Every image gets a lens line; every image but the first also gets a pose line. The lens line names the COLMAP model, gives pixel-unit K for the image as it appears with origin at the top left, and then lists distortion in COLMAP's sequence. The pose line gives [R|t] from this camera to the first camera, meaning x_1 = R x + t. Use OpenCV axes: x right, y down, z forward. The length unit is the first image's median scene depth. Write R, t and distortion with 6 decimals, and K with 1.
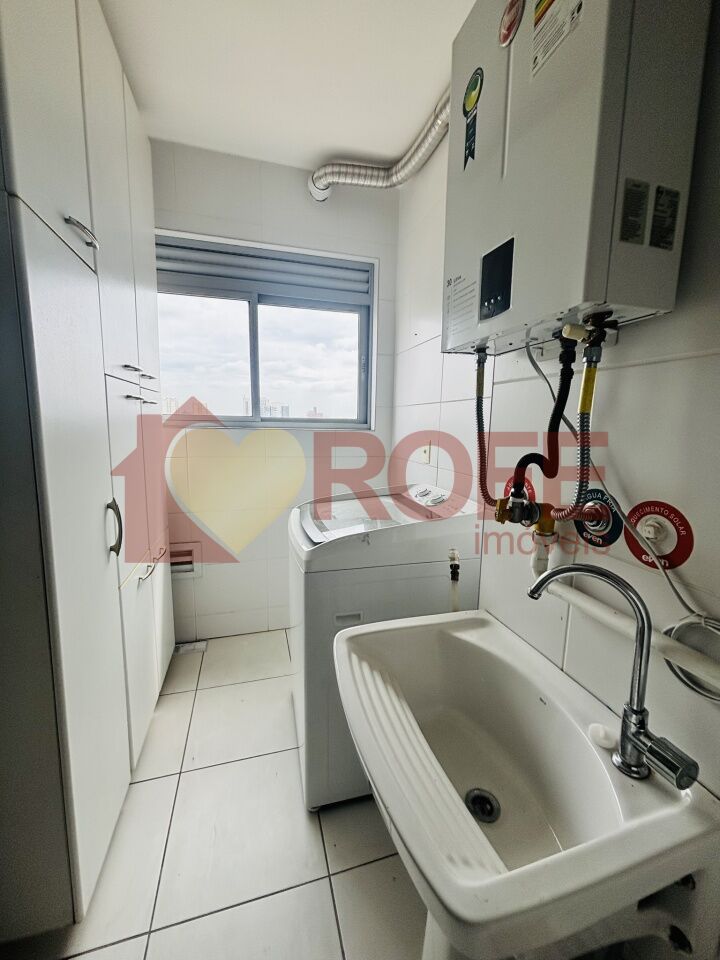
lens RADIAL K [[387.0, 0, 361.0], [0, 387.0, 477.0], [0, 0, 1]] dist [-0.004106, 0.001183]
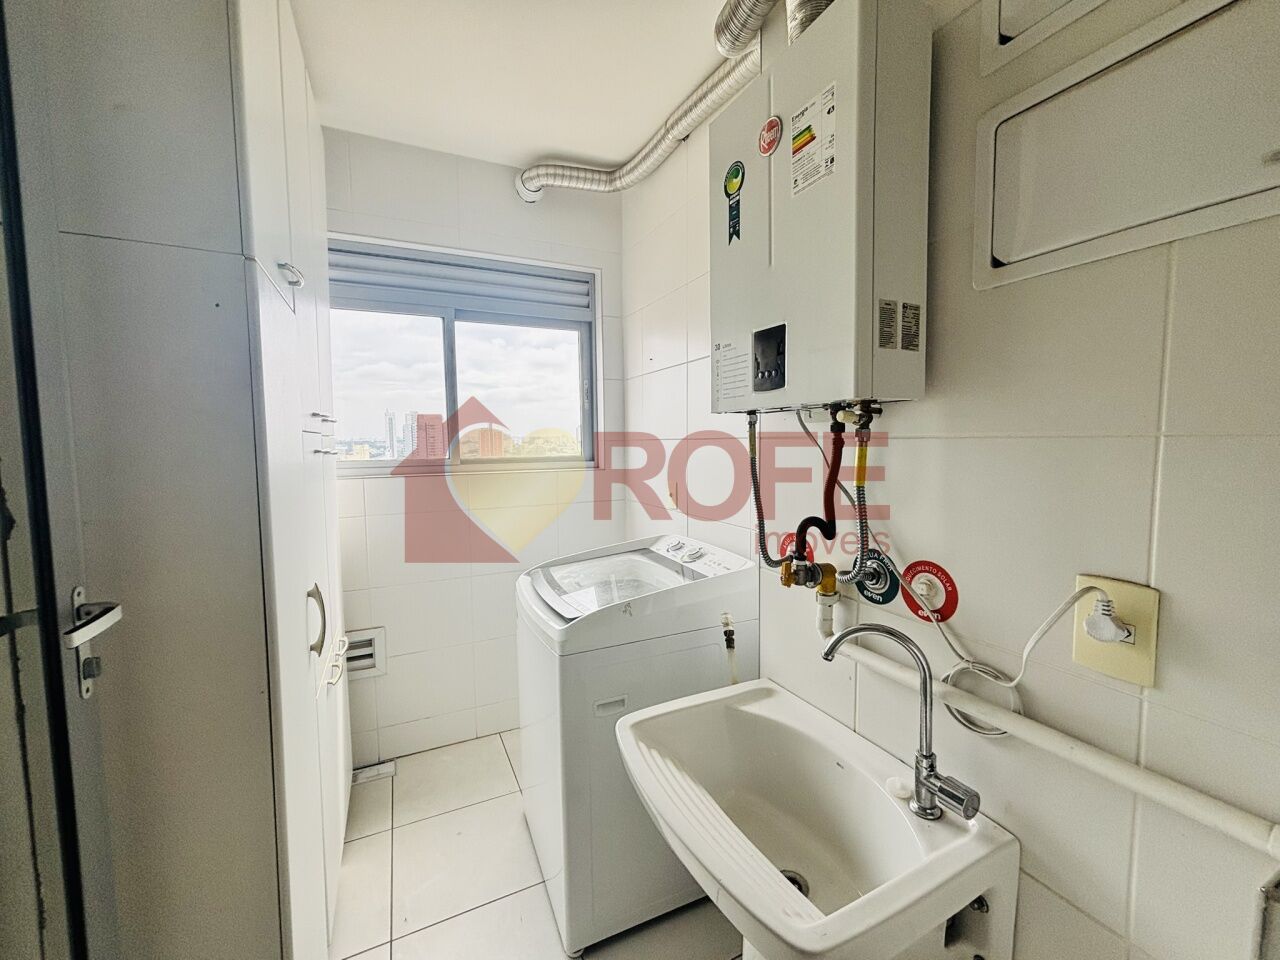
lens RADIAL K [[515.9, 0, 638.1], [0, 515.9, 474.7], [0, 0, 1]] dist [-0.004106, 0.001183]
pose [[0.986625, -0.040392, 0.157921, -0.213315], [0.051904, 0.996233, -0.069466, -0.095941], [-0.154521, 0.076733, 0.985005, -0.273651]]
